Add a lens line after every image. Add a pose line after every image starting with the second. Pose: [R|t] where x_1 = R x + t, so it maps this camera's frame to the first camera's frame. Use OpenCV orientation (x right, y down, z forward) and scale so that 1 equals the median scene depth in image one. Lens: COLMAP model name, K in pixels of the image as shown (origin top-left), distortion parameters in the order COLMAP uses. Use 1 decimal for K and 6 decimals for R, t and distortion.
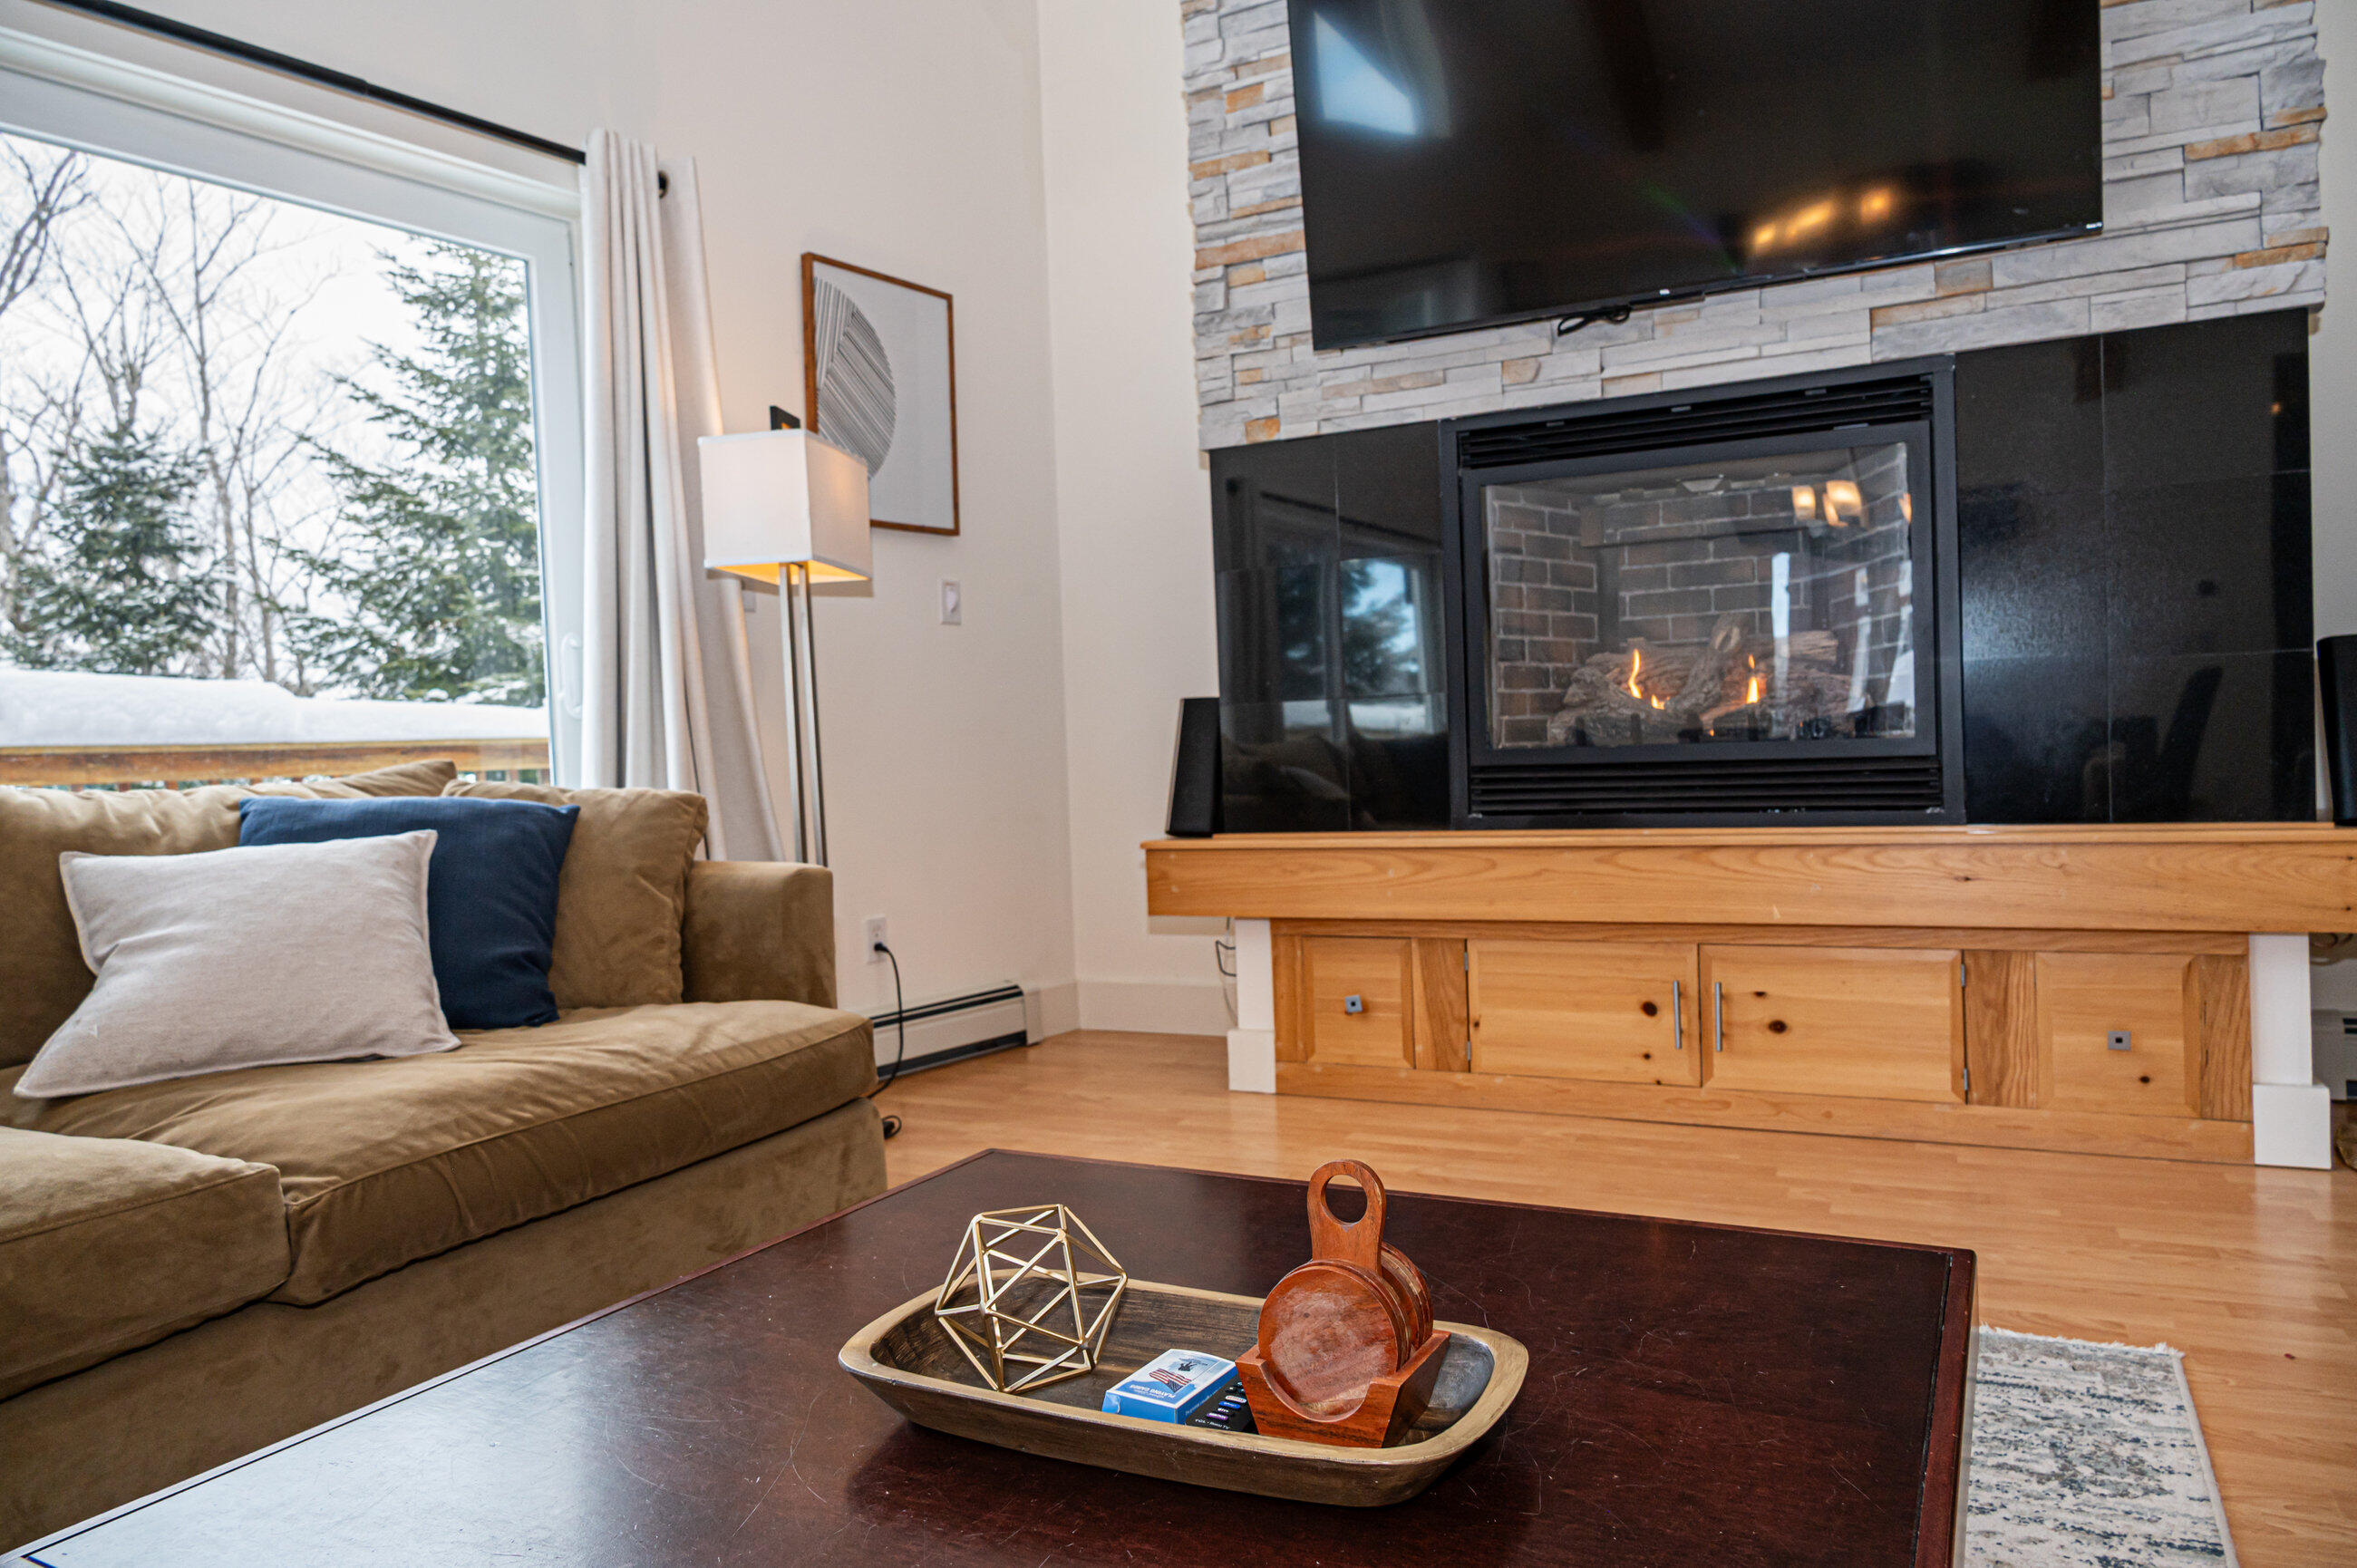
lens RADIAL K [[1550.5, 0, 1183.6], [0, 1550.5, 785.3], [0, 0, 1]] dist [-0.003022, 0.000967]
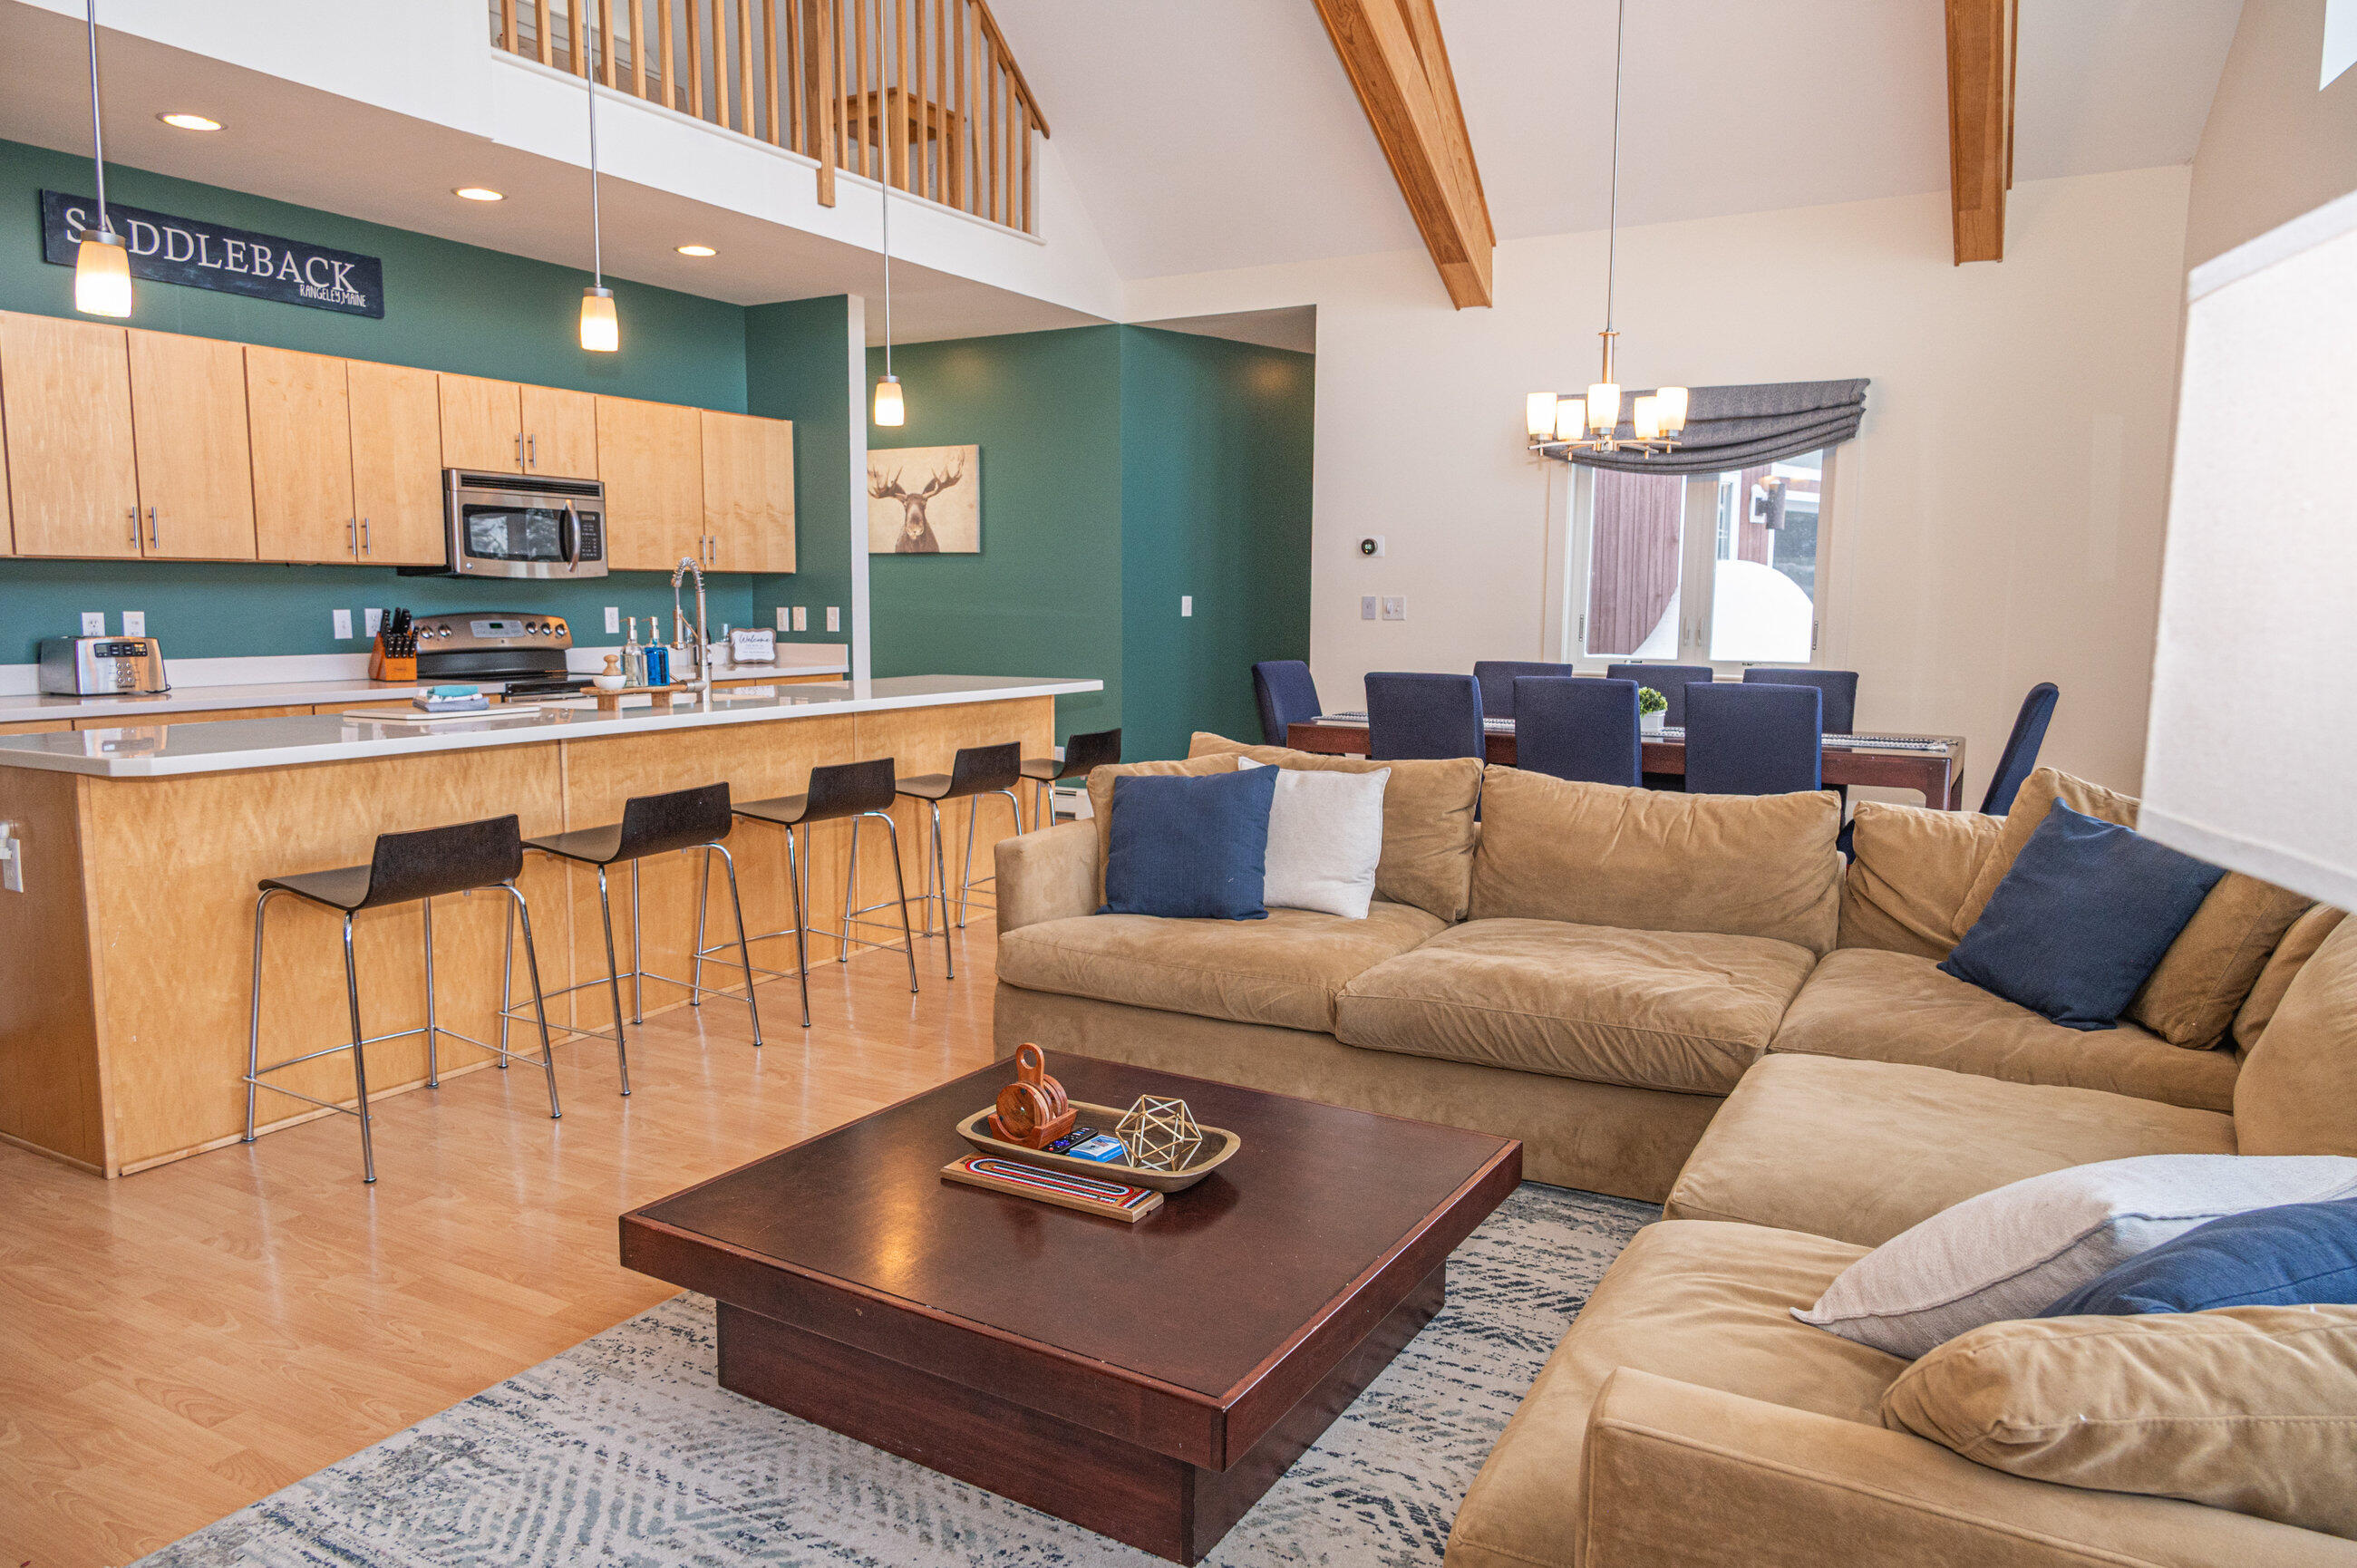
lens RADIAL K [[1541.1, 0, 1173.5], [0, 1541.1, 779.2], [0, 0, 1]] dist [0.003443, -0.001974]
pose [[-0.998303, 0.027075, 0.051554, -0.091586], [0.034099, 0.989471, 0.140656, -0.174017], [-0.047202, 0.142175, -0.988715, 1.121527]]
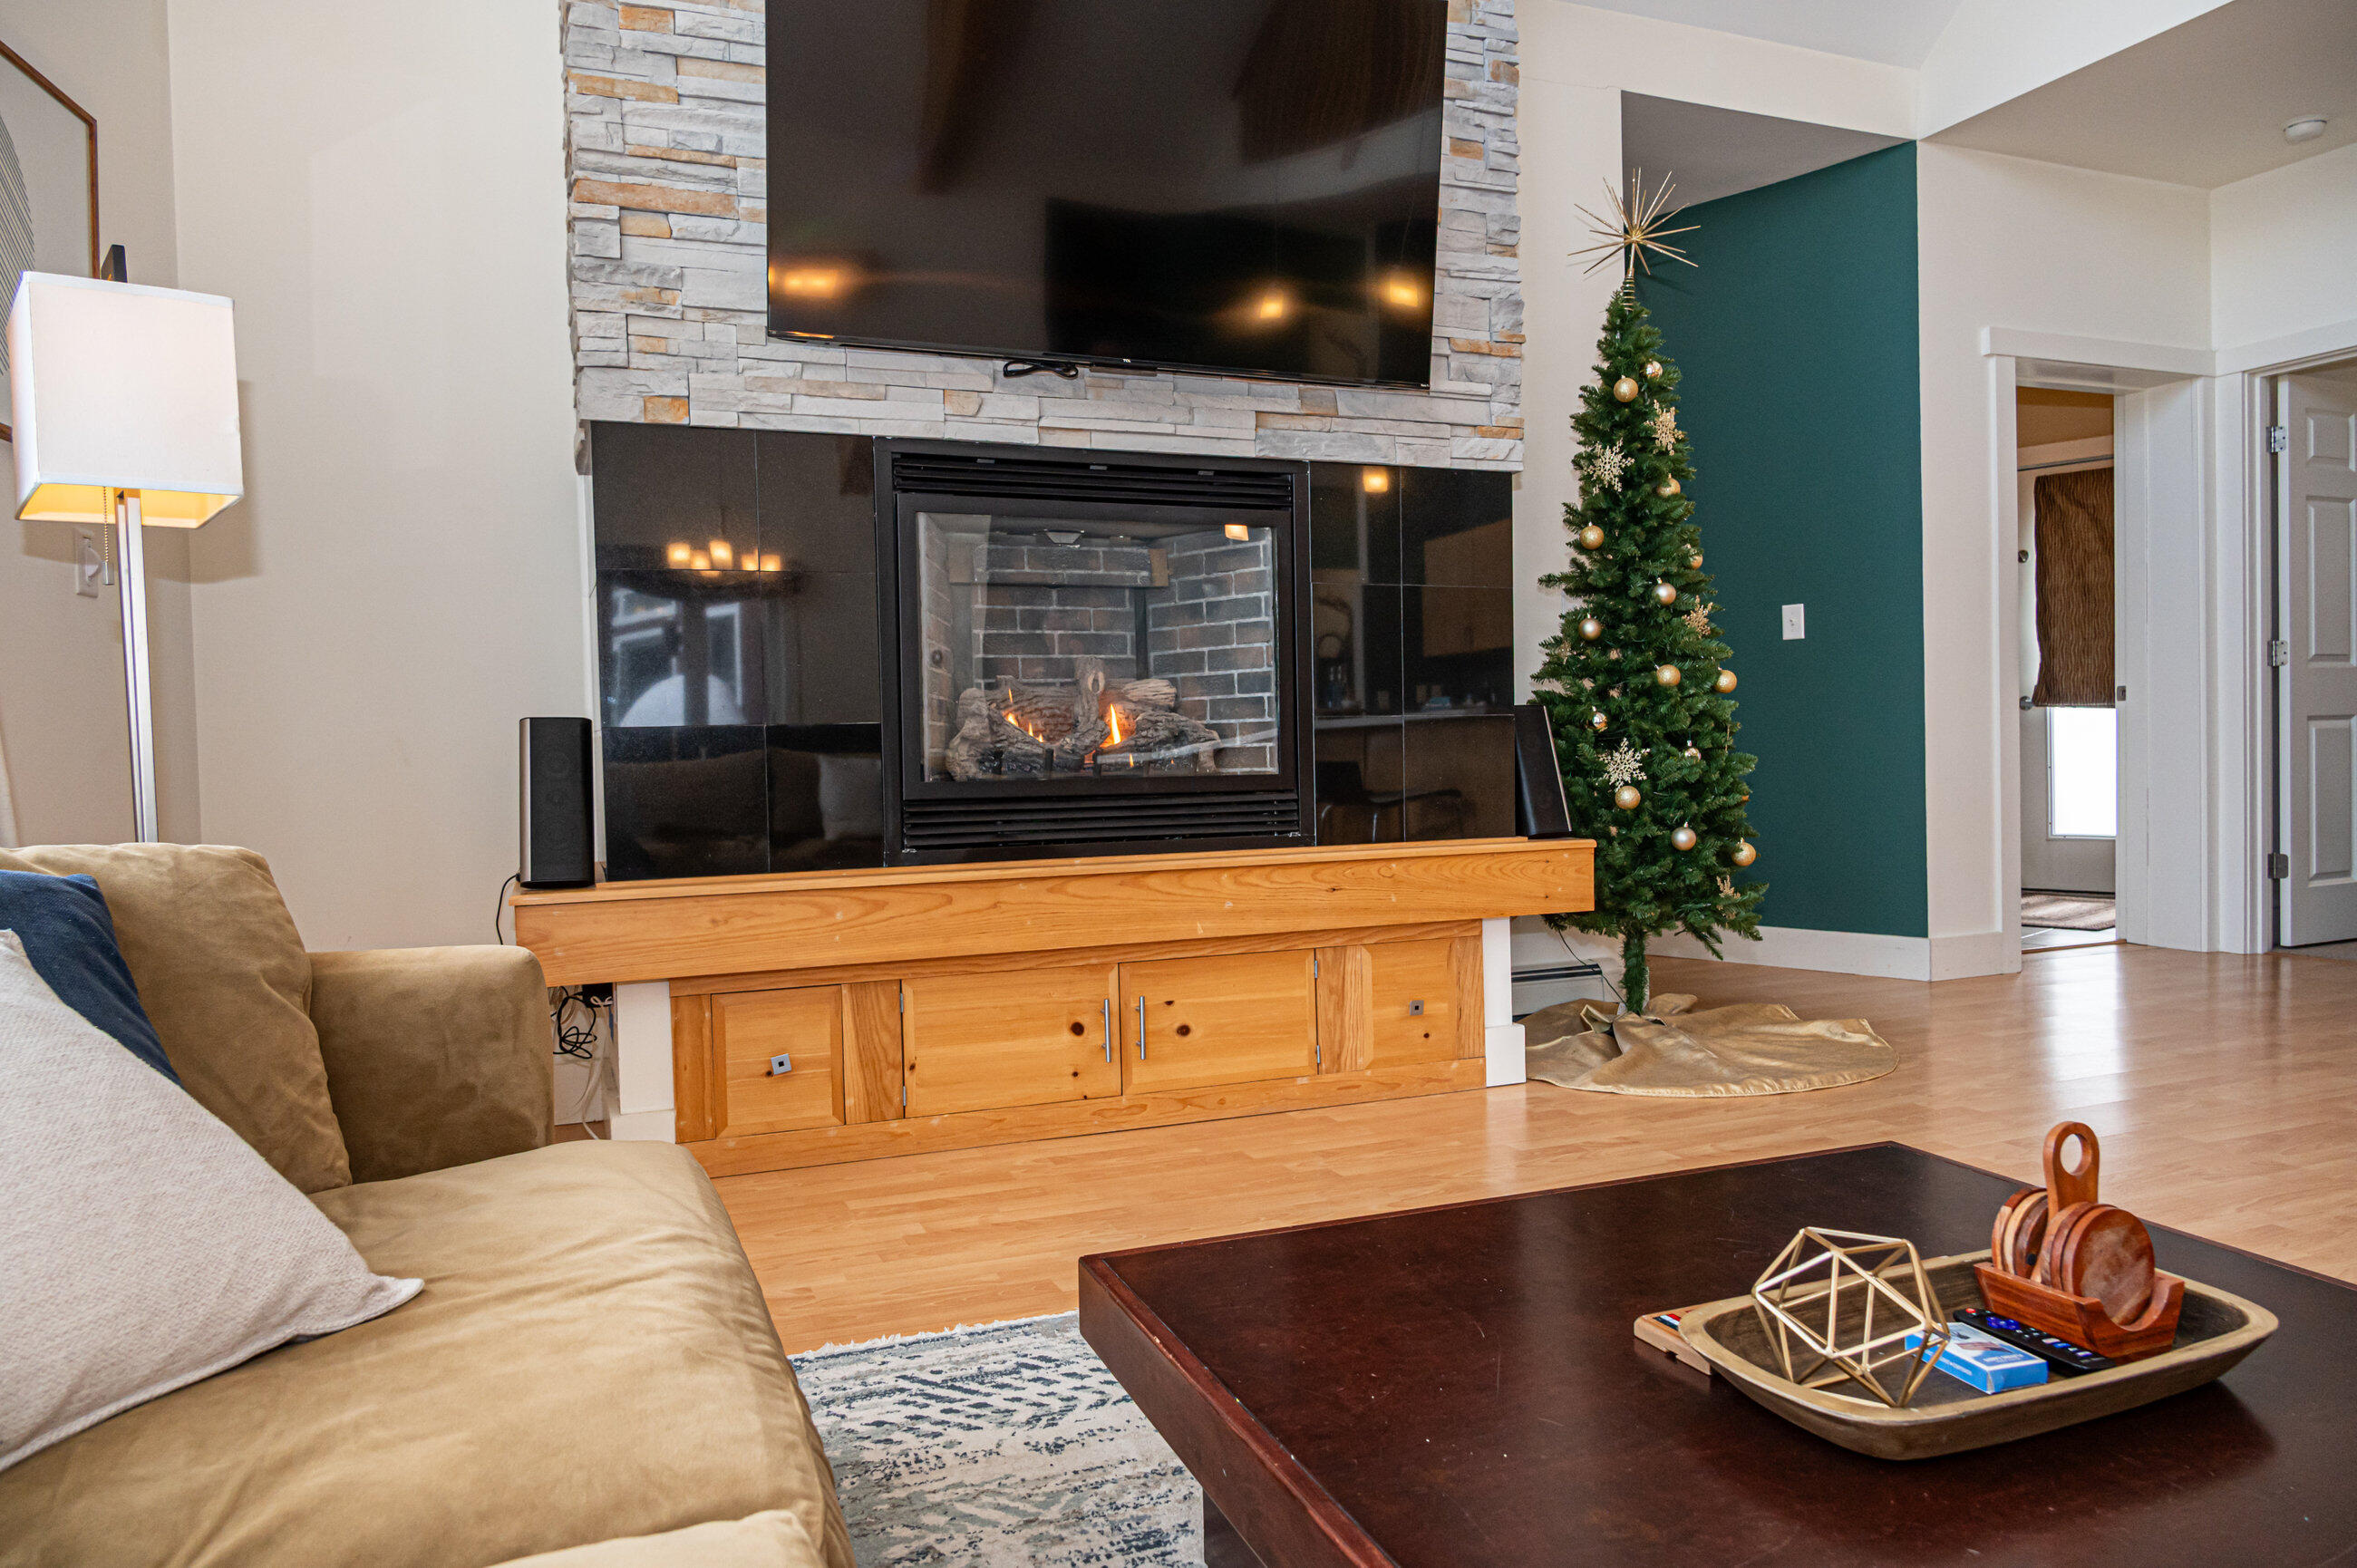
lens RADIAL K [[1550.5, 0, 1183.6], [0, 1550.5, 785.3], [0, 0, 1]] dist [-0.003022, 0.000967]
pose [[0.664674, 0.002058, 0.747131, -0.422473], [0.011996, 0.999838, -0.013426, -0.006325], [-0.747038, 0.017886, 0.664541, 0.230057]]
